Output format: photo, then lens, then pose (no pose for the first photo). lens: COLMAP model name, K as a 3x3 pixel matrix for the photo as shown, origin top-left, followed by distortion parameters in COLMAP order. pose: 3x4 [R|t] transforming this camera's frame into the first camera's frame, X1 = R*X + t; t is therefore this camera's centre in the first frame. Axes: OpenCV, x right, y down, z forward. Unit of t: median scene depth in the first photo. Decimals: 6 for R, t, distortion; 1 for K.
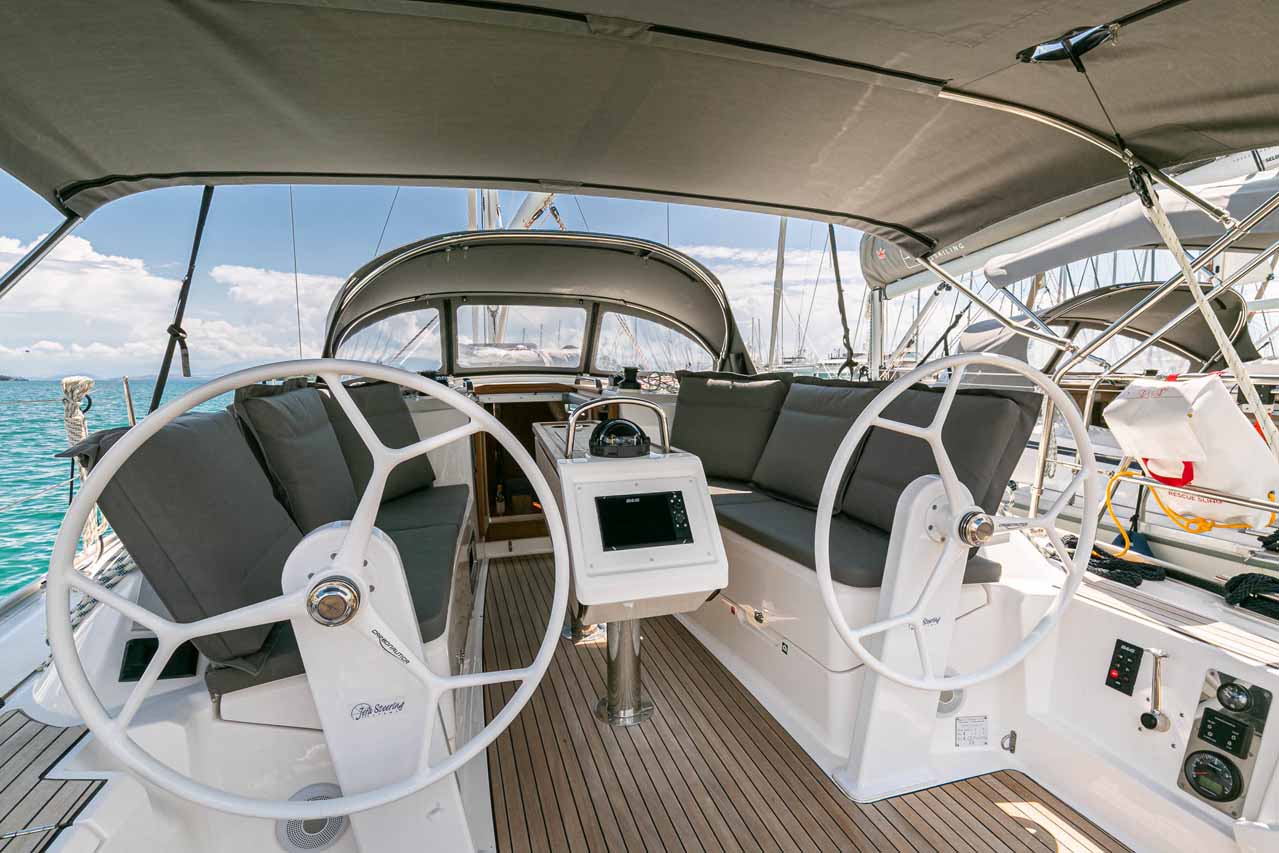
lens RADIAL K [[642.8, 0, 639.5], [0, 642.8, 426.5], [0, 0, 1]] dist [0.000614, 0.000027]
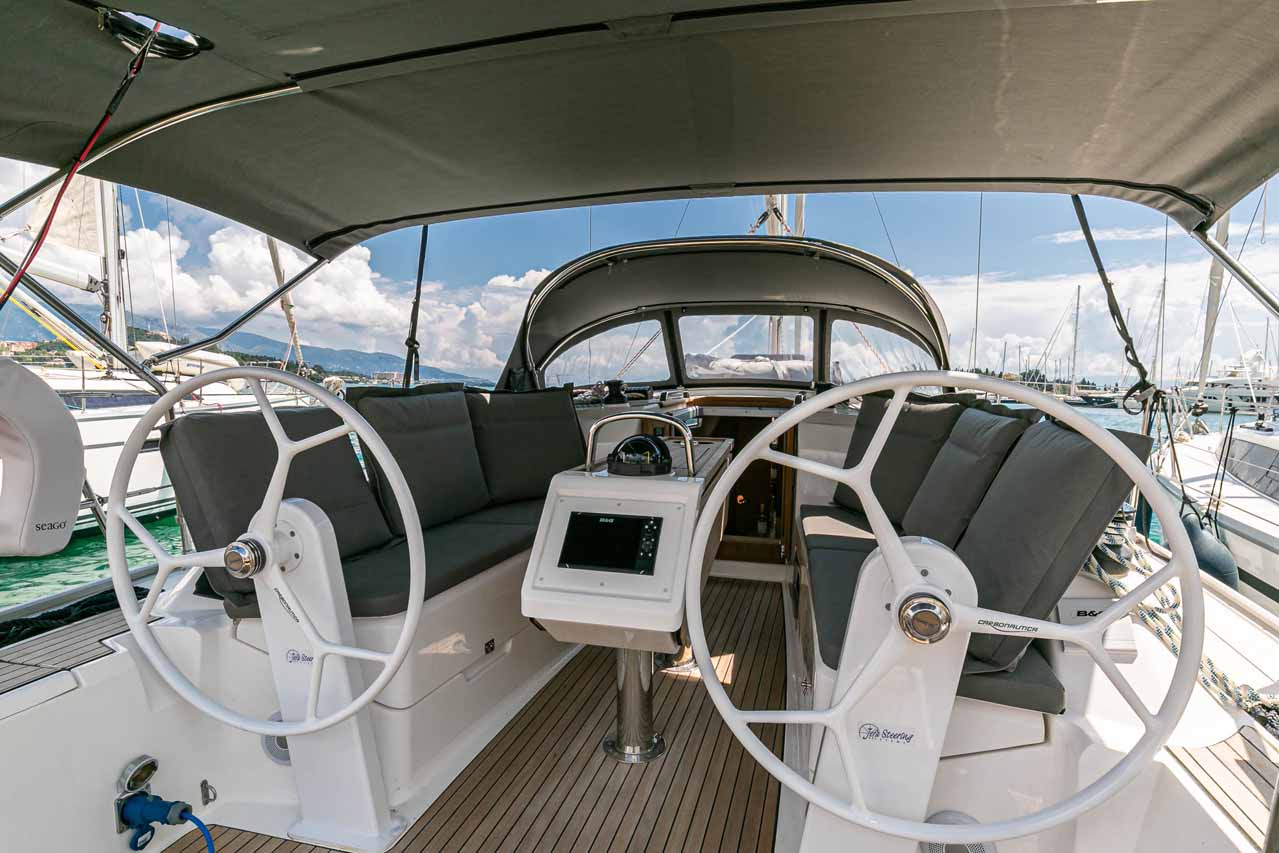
lens RADIAL K [[687.7, 0, 647.6], [0, 687.7, 426.4], [0, 0, 1]] dist [-0.001246, 0.000370]
pose [[0.851096, 0.060062, -0.521563, 0.496497], [-0.072780, 0.997340, -0.003913, -0.020699], [0.519941, 0.041290, 0.853204, 0.142113]]
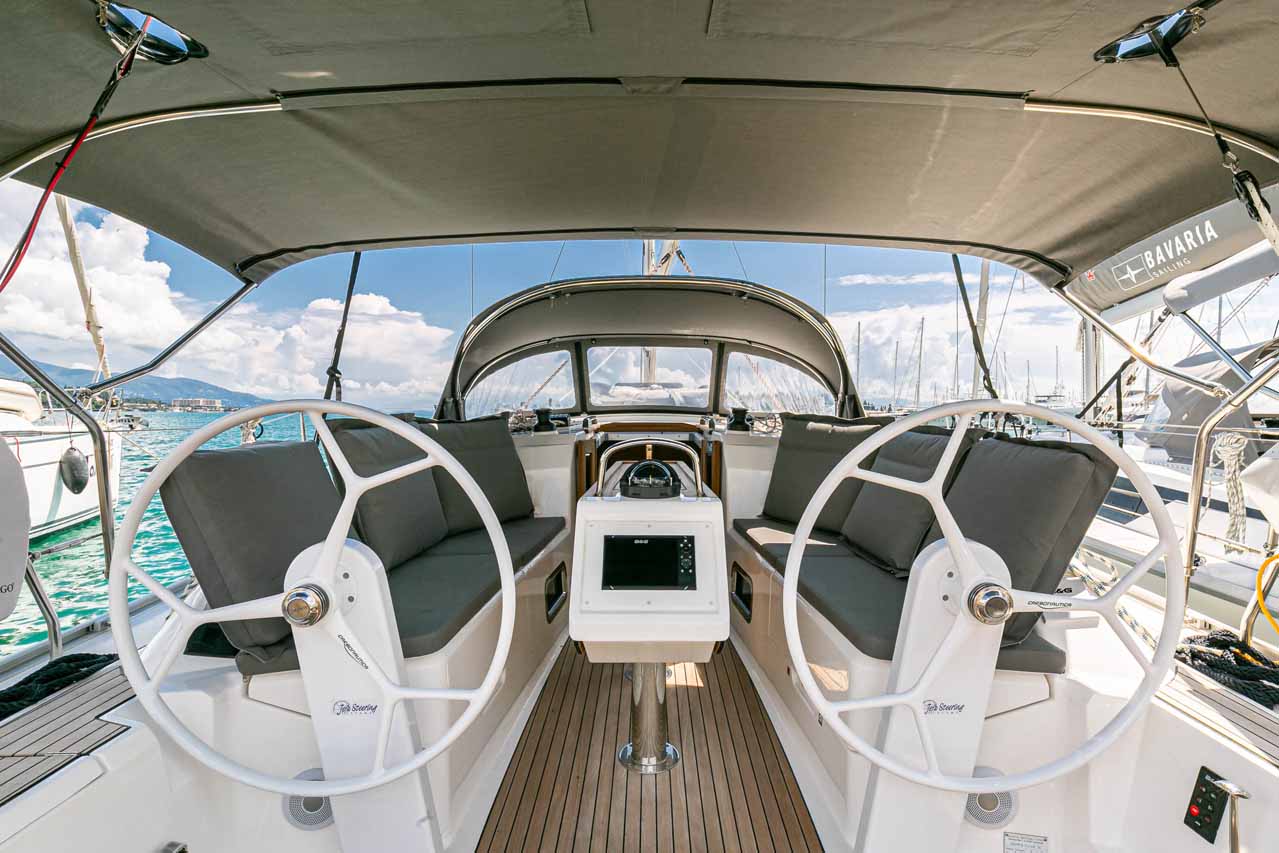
lens RADIAL K [[657.7, 0, 644.2], [0, 657.7, 426.9], [0, 0, 1]] dist [0.000722, 0.000322]
pose [[0.955507, 0.024141, -0.293980, 0.257317], [-0.041853, 0.997658, -0.054106, -0.006943], [0.291985, 0.064003, 0.954279, 0.010472]]
